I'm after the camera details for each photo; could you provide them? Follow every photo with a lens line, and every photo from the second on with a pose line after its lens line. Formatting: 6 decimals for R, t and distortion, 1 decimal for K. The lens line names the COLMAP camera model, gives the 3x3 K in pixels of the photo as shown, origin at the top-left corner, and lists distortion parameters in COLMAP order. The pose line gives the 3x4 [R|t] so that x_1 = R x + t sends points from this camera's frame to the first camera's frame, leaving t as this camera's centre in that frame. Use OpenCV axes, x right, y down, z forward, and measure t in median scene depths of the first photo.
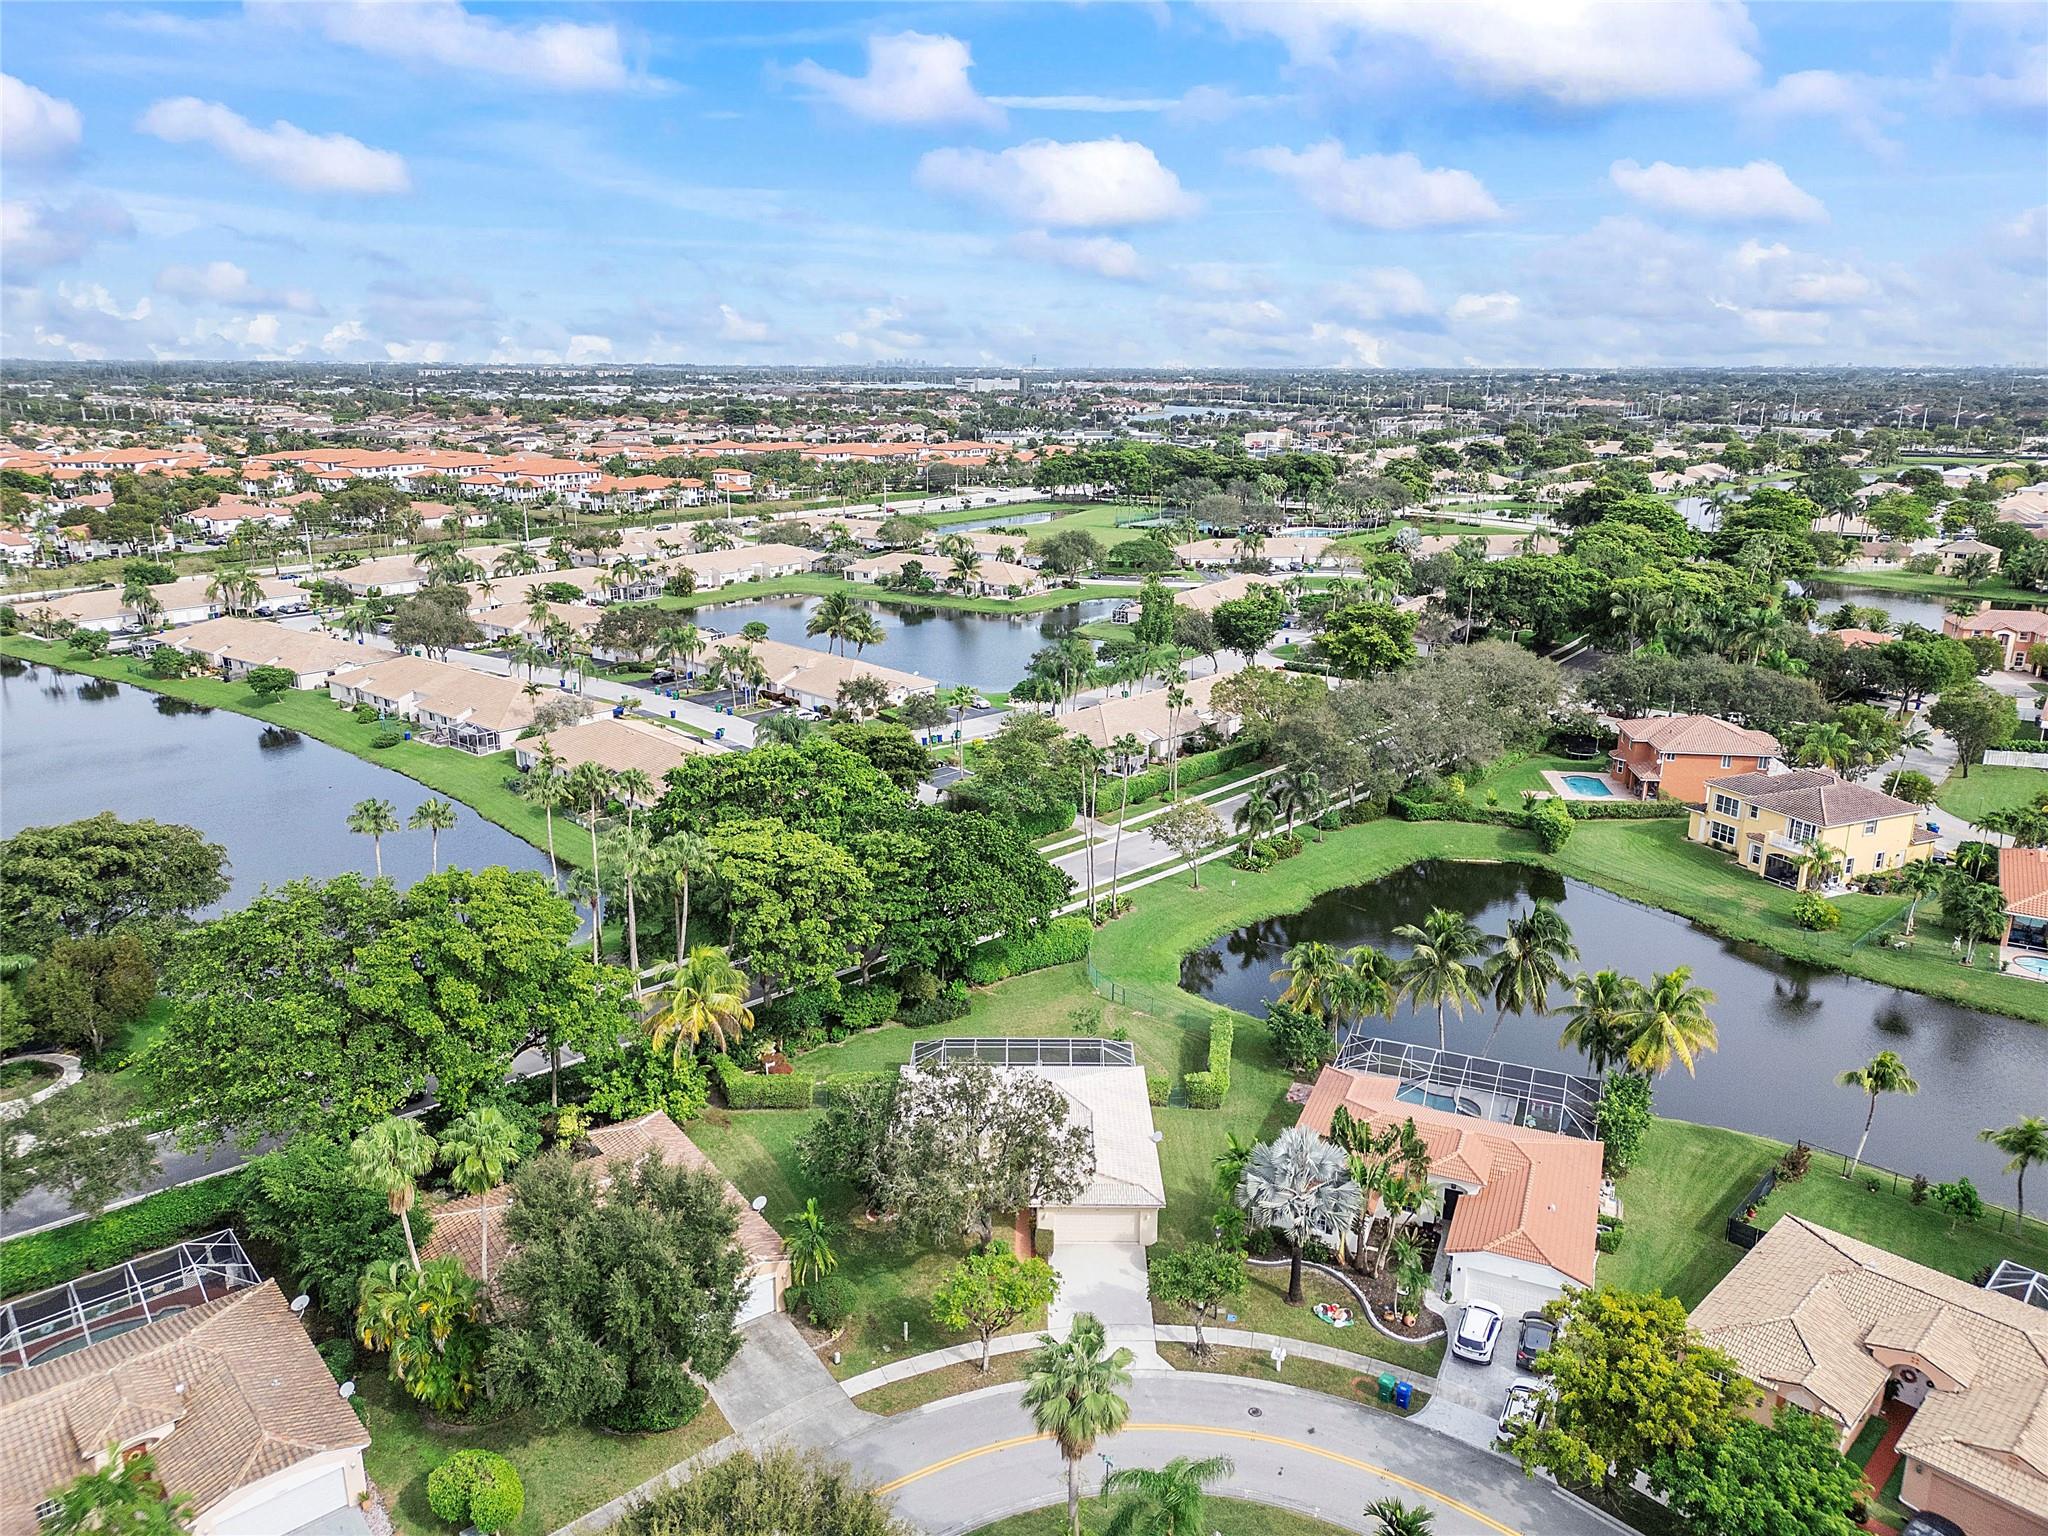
lens RADIAL K [[1456.1, 0, 1043.4], [0, 1456.1, 768.8], [0, 0, 1]] dist [0.066335, -0.066600]
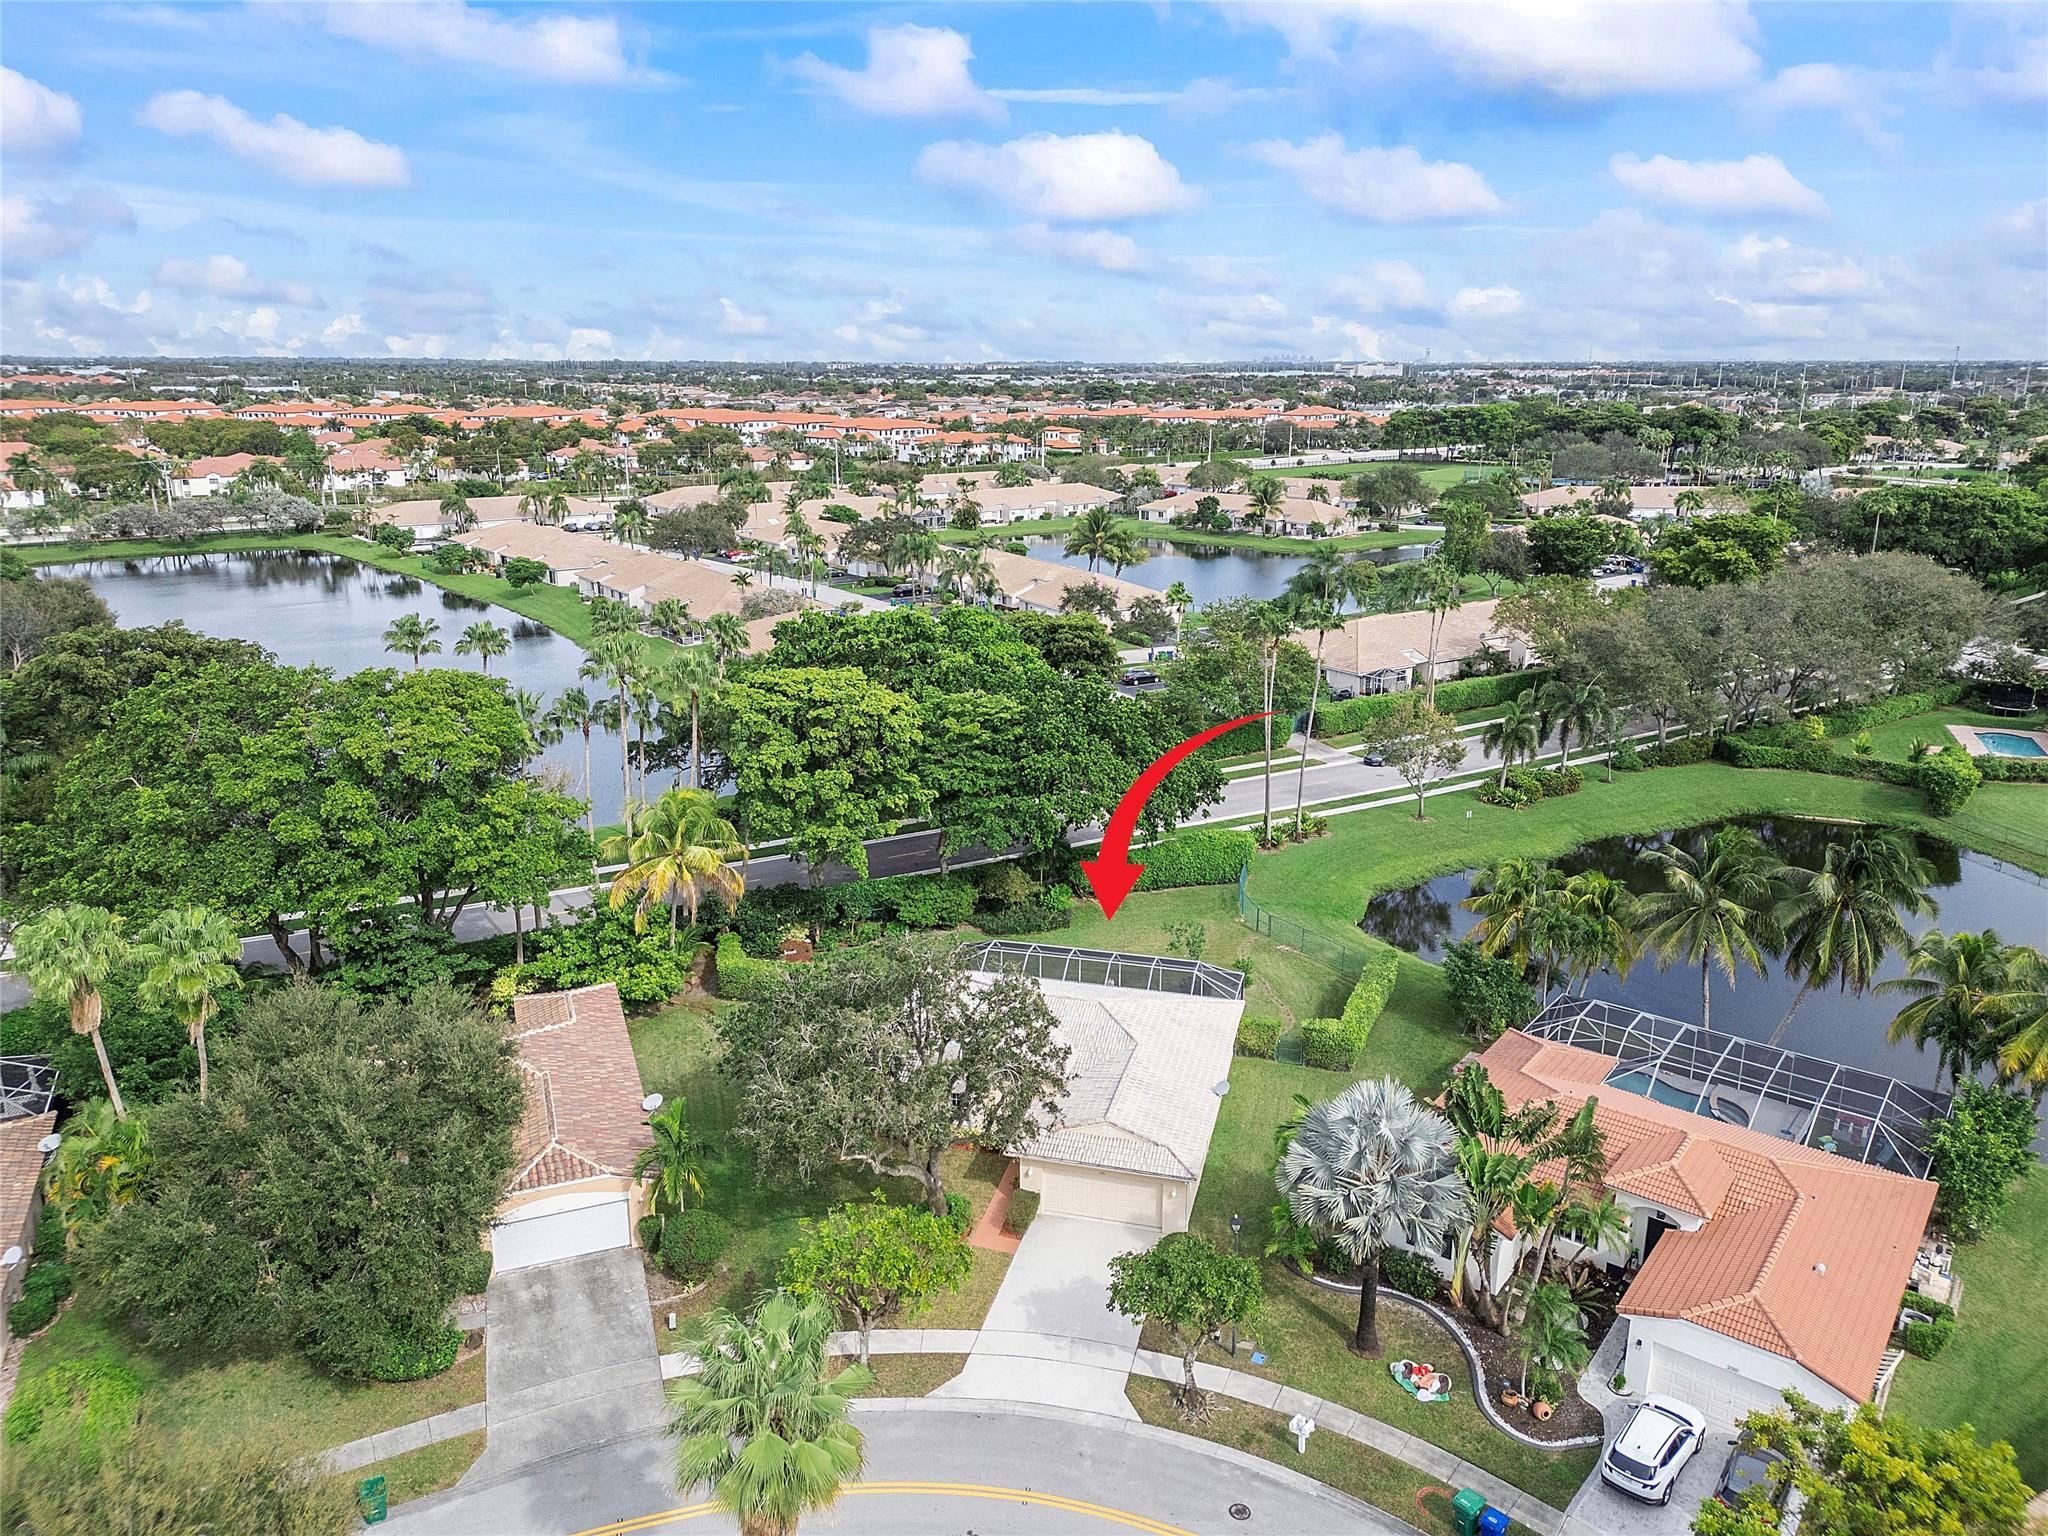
lens RADIAL K [[1456.1, 0, 1032.5], [0, 1456.1, 771.6], [0, 0, 1]] dist [0.066335, -0.066600]
pose [[0.966250, 0.065869, -0.249042, 0.127565], [-0.065155, 0.997813, 0.011121, 0.080559], [0.249230, 0.005481, 0.968429, 0.243495]]
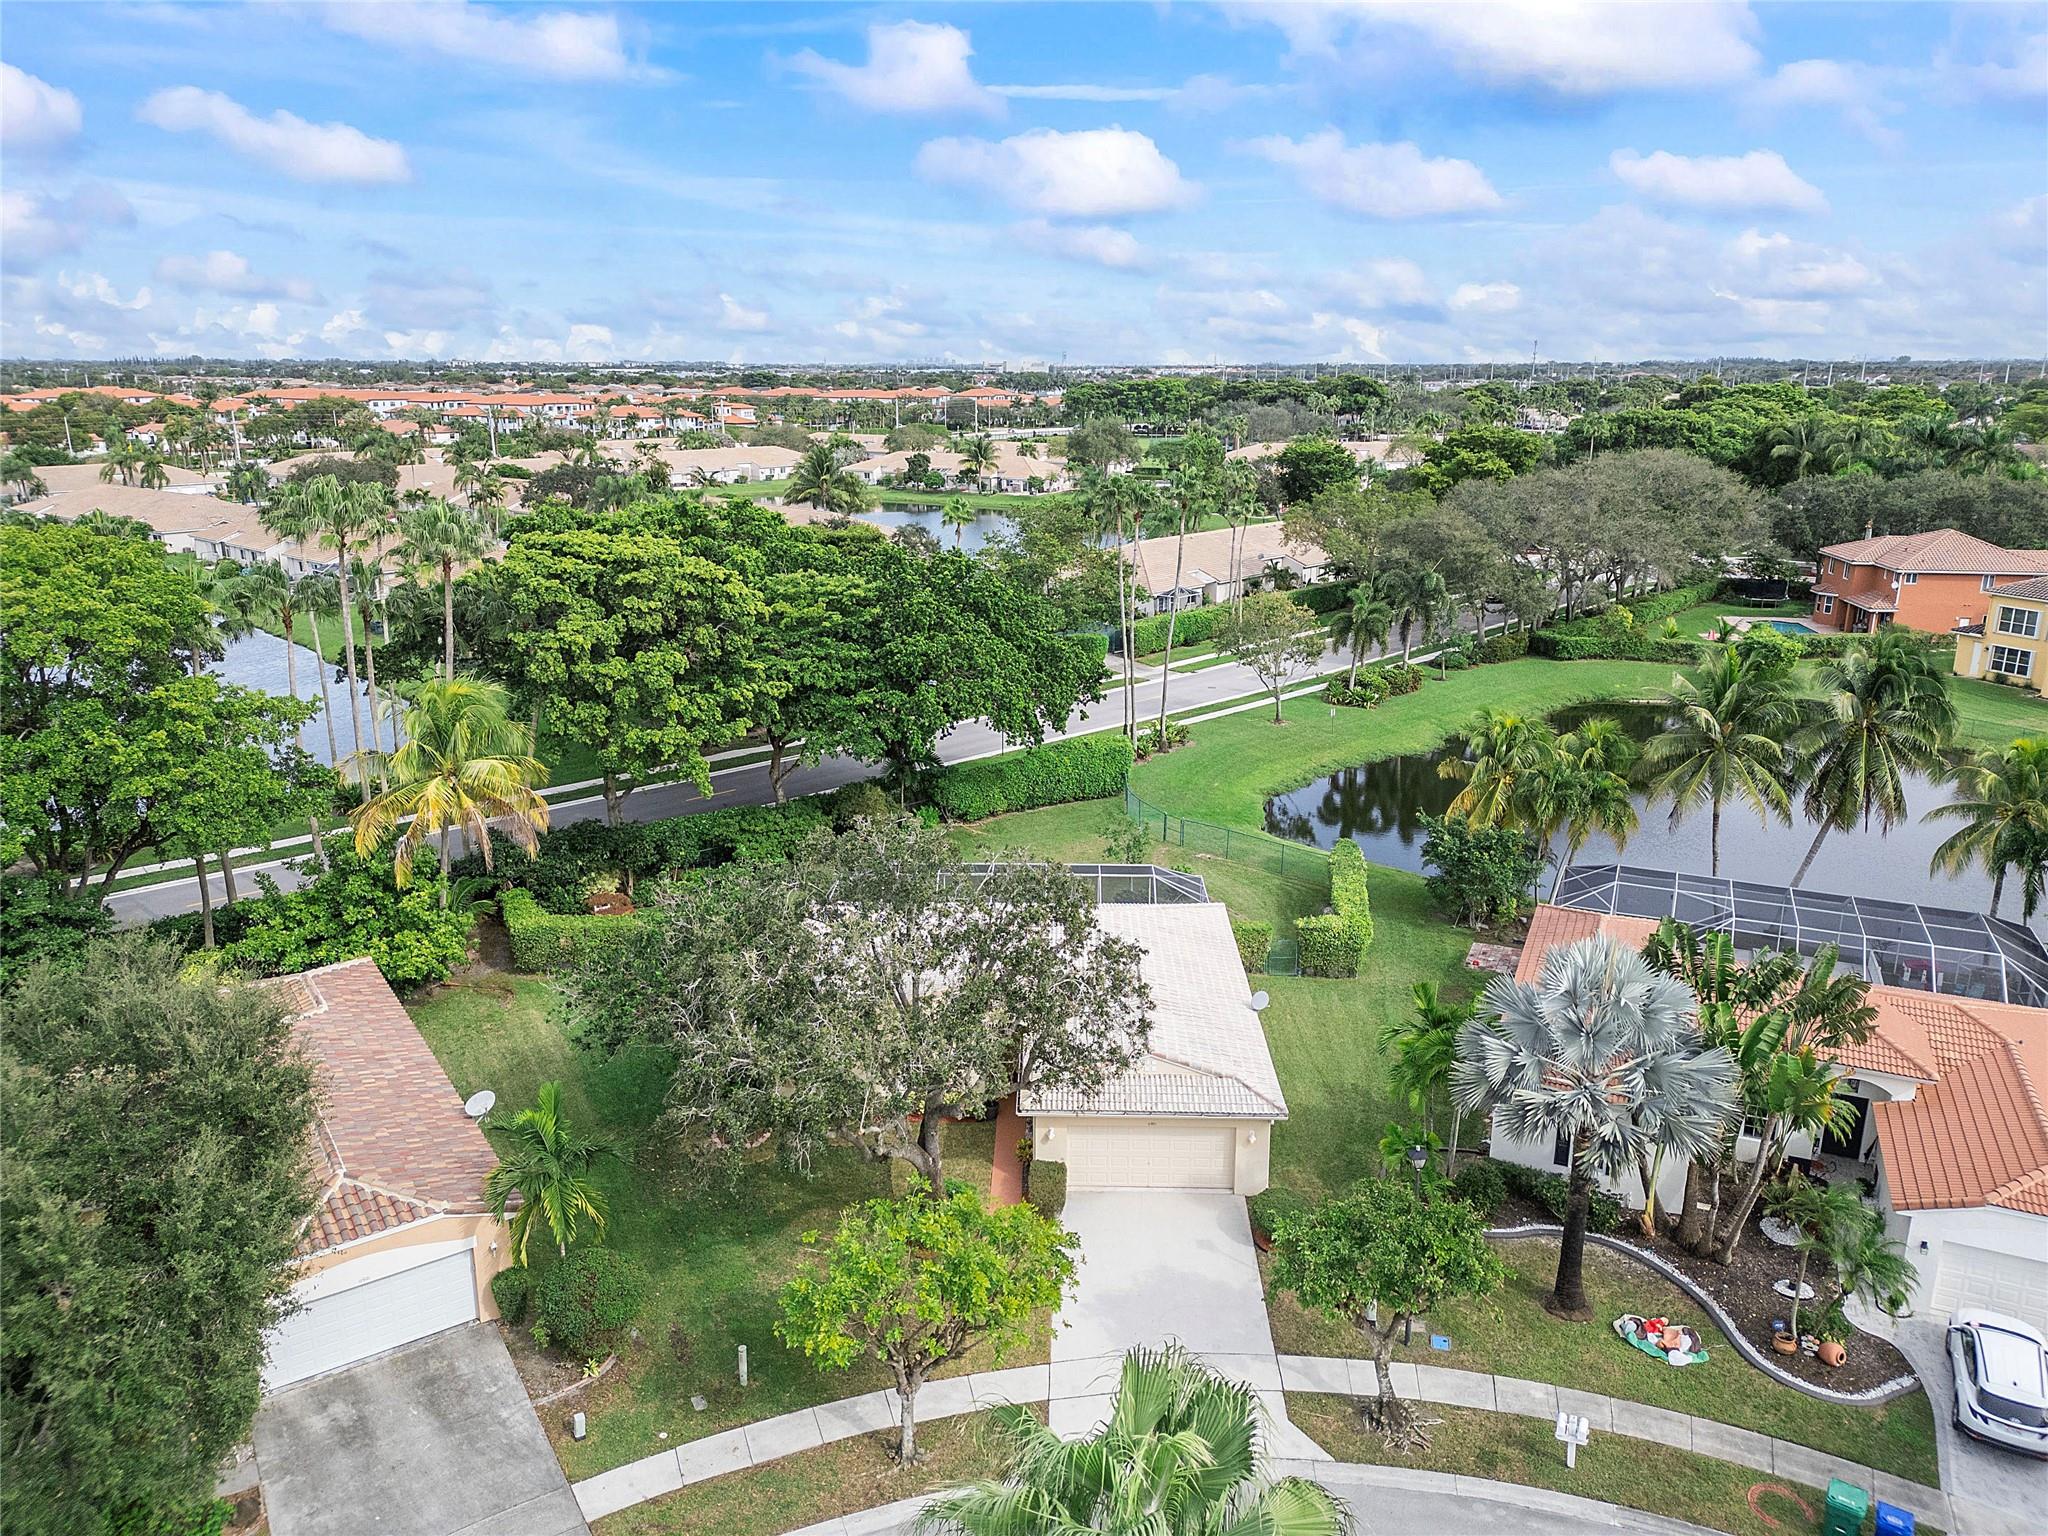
lens RADIAL K [[1456.1, 0, 1037.1], [0, 1456.1, 774.3], [0, 0, 1]] dist [0.066335, -0.066600]
pose [[0.999691, 0.000345, -0.024867, 0.007355], [-0.000265, 0.999995, 0.003231, 0.136809], [0.024868, -0.003223, 0.999686, 0.378196]]
